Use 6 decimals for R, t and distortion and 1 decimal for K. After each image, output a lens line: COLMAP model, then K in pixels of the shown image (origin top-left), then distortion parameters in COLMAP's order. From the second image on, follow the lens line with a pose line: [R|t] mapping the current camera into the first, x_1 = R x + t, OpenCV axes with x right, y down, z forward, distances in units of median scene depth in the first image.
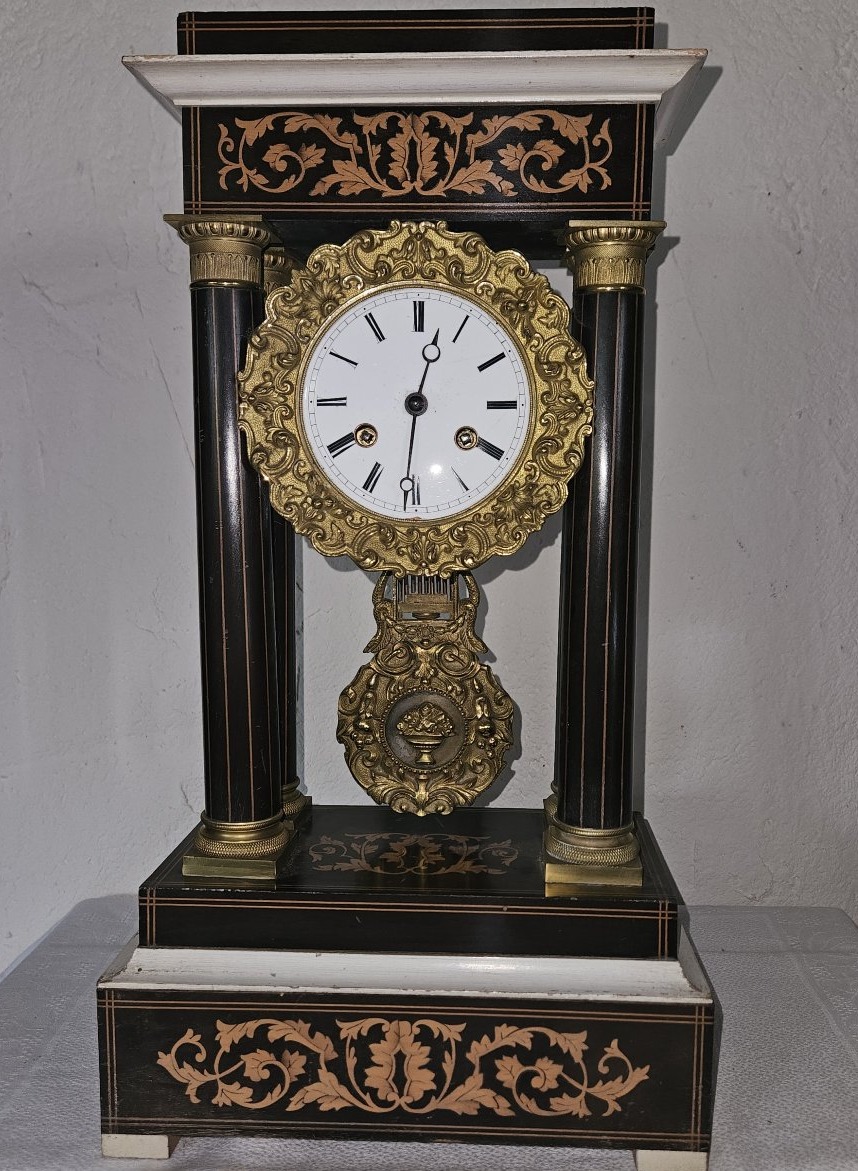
lens RADIAL K [[1089.6, 0, 457.7], [0, 1089.6, 606.2], [0, 0, 1]] dist [0.078379, -0.087569]
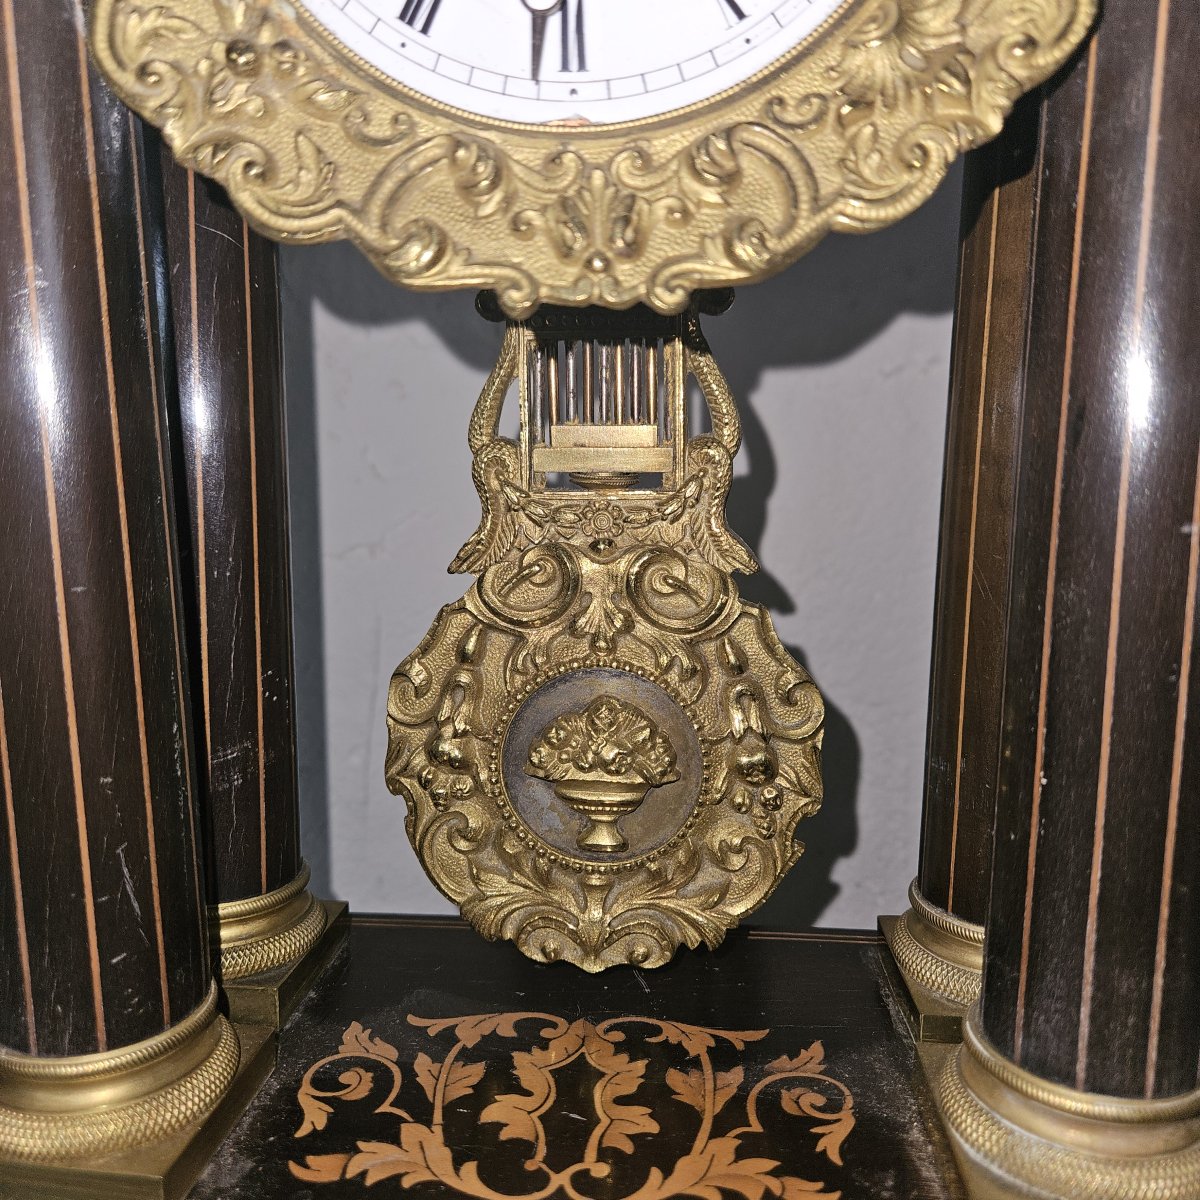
lens RADIAL K [[1101.9, 0, 601.3], [0, 1101.9, 592.3], [0, 0, 1]] dist [0.038911, -0.075638]
pose [[0.999651, -0.000978, -0.026403, -0.022730], [0.001775, 0.999543, 0.030181, 0.044265], [0.026361, -0.030218, 0.999196, 0.701208]]
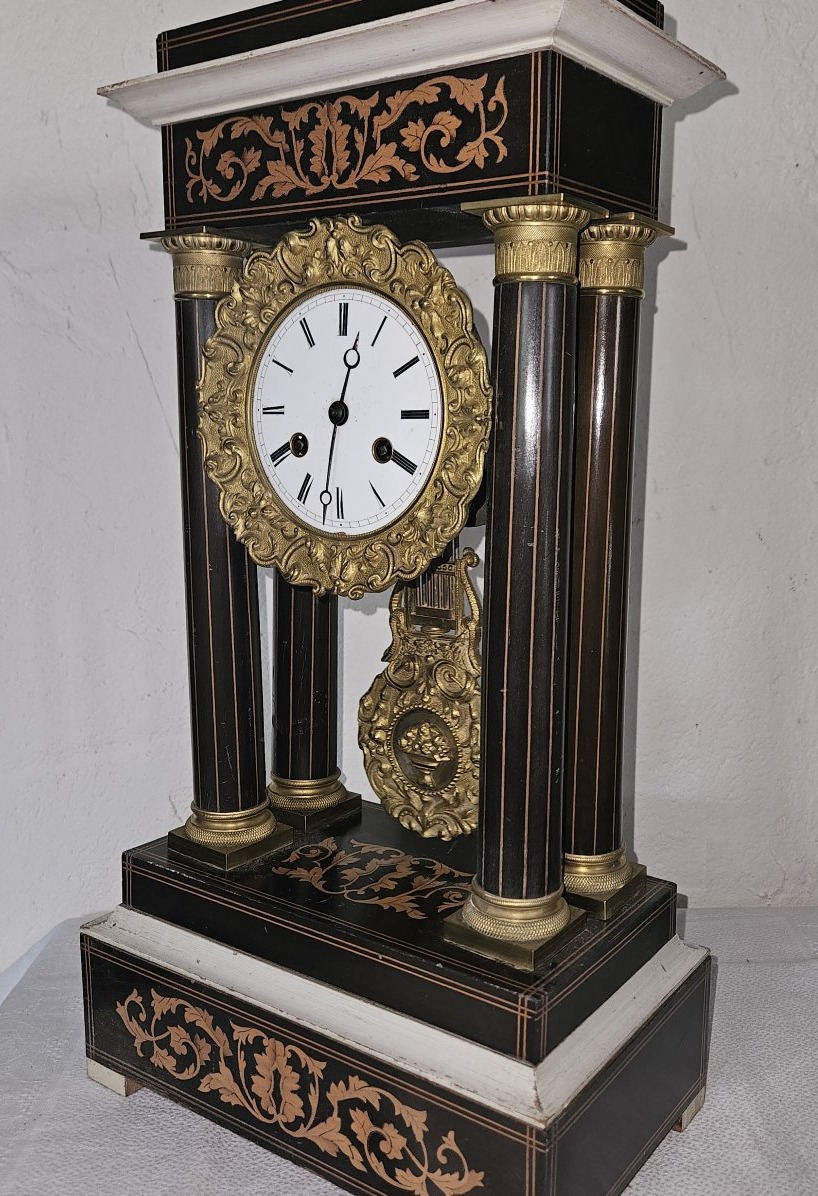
lens RADIAL K [[1075.4, 0, 478.2], [0, 1075.4, 610.4], [0, 0, 1]] dist [0.062393, -0.071289]
pose [[0.856571, 0.095803, -0.507058, 0.560937], [-0.070227, 0.995115, 0.069382, -0.089414], [0.511228, -0.023821, 0.859115, 0.259061]]
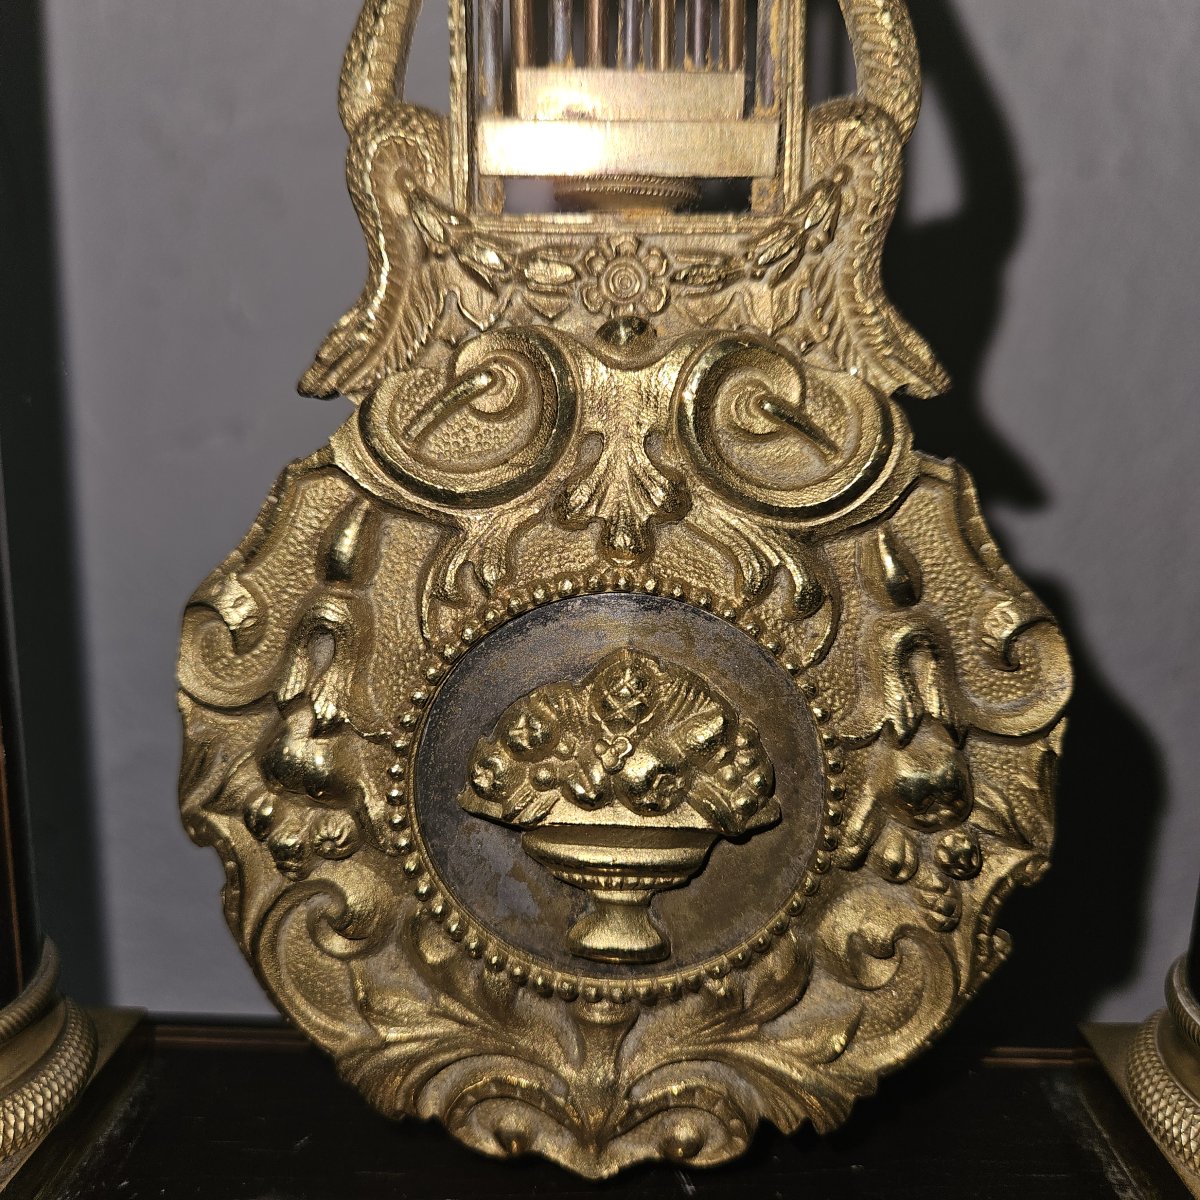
lens RADIAL K [[1189.0, 0, 600.0], [0, 1189.0, 600.0], [0, 0, 1]] dist [-0.010635, -0.041263]
pose [[0.999580, 0.001055, 0.028949, -0.046510], [-0.003718, 0.995743, 0.092099, 0.070057], [-0.028728, -0.092168, 0.995329, 0.928445]]
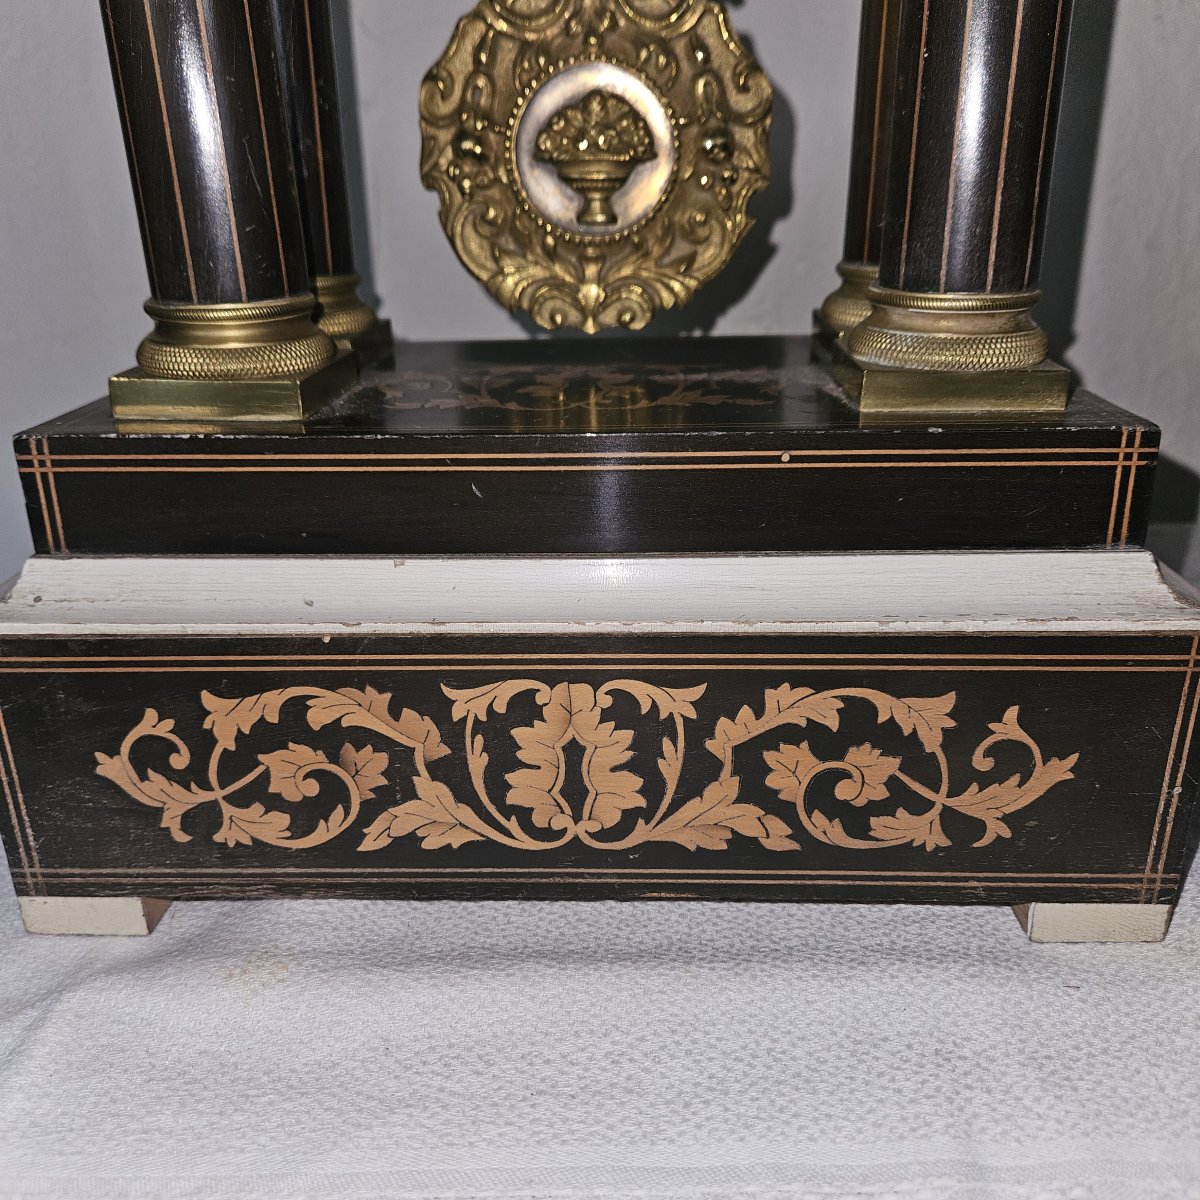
lens RADIAL K [[1114.2, 0, 596.6], [0, 1114.2, 597.8], [0, 0, 1]] dist [0.047143, -0.015721]
pose [[0.999641, -0.026456, -0.004200, -0.037928], [0.026654, 0.966691, 0.254553, 0.212210], [-0.002674, -0.254574, 0.967050, 0.524728]]
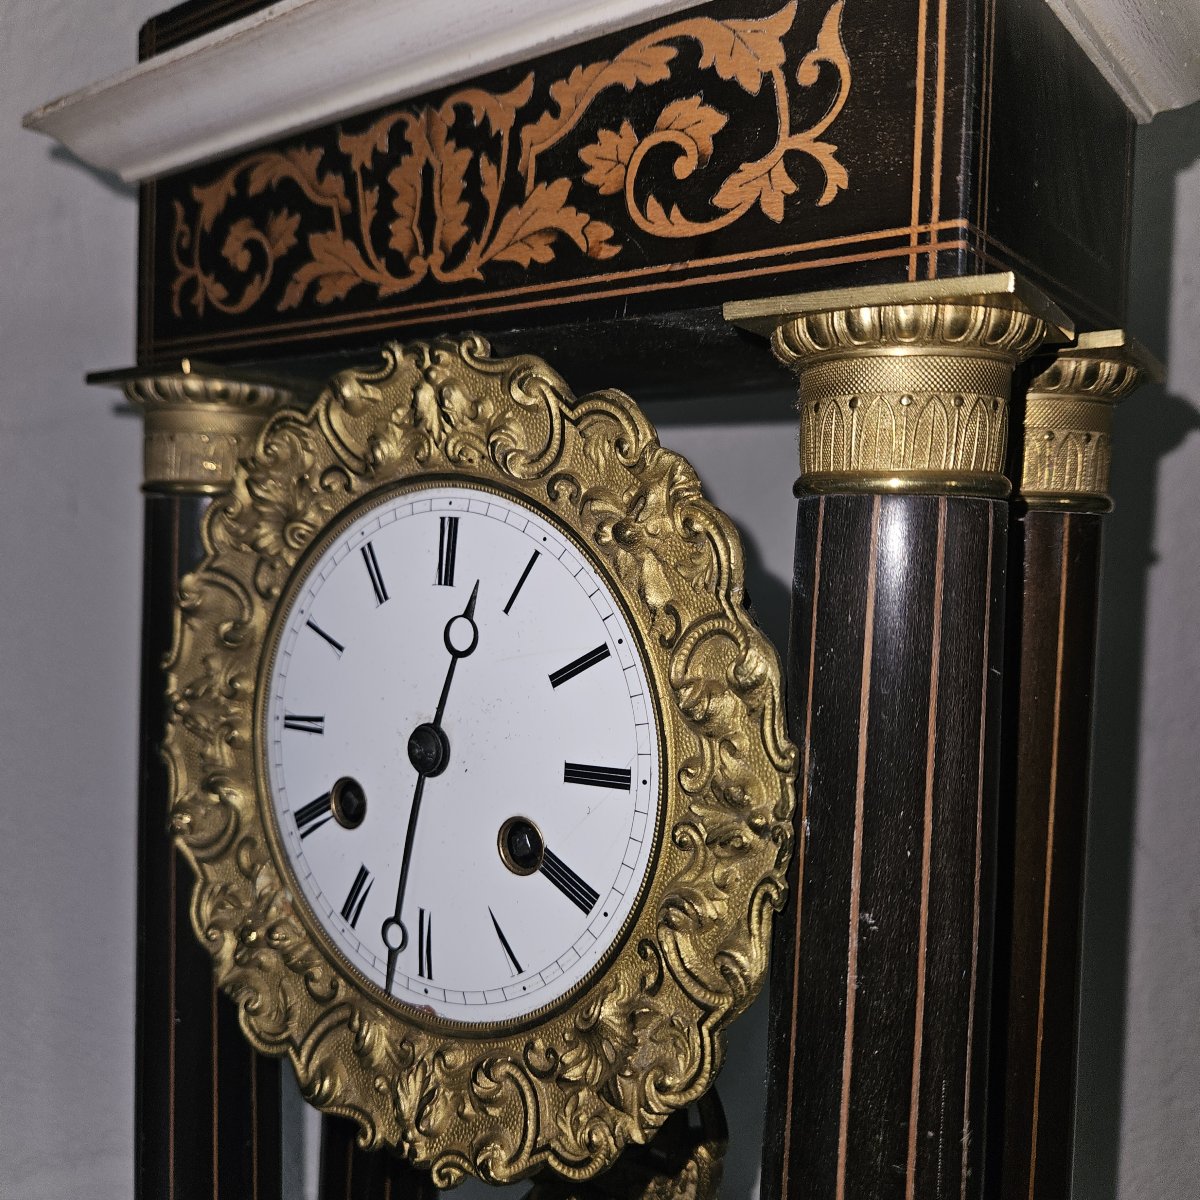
lens RADIAL K [[1101.9, 0, 601.3], [0, 1101.9, 592.3], [0, 0, 1]] dist [0.038911, -0.075638]
pose [[0.830879, 0.036303, -0.555267, 0.260922], [-0.089122, 0.993670, -0.068394, -0.225377], [0.549269, 0.106313, 0.828855, 0.676904]]
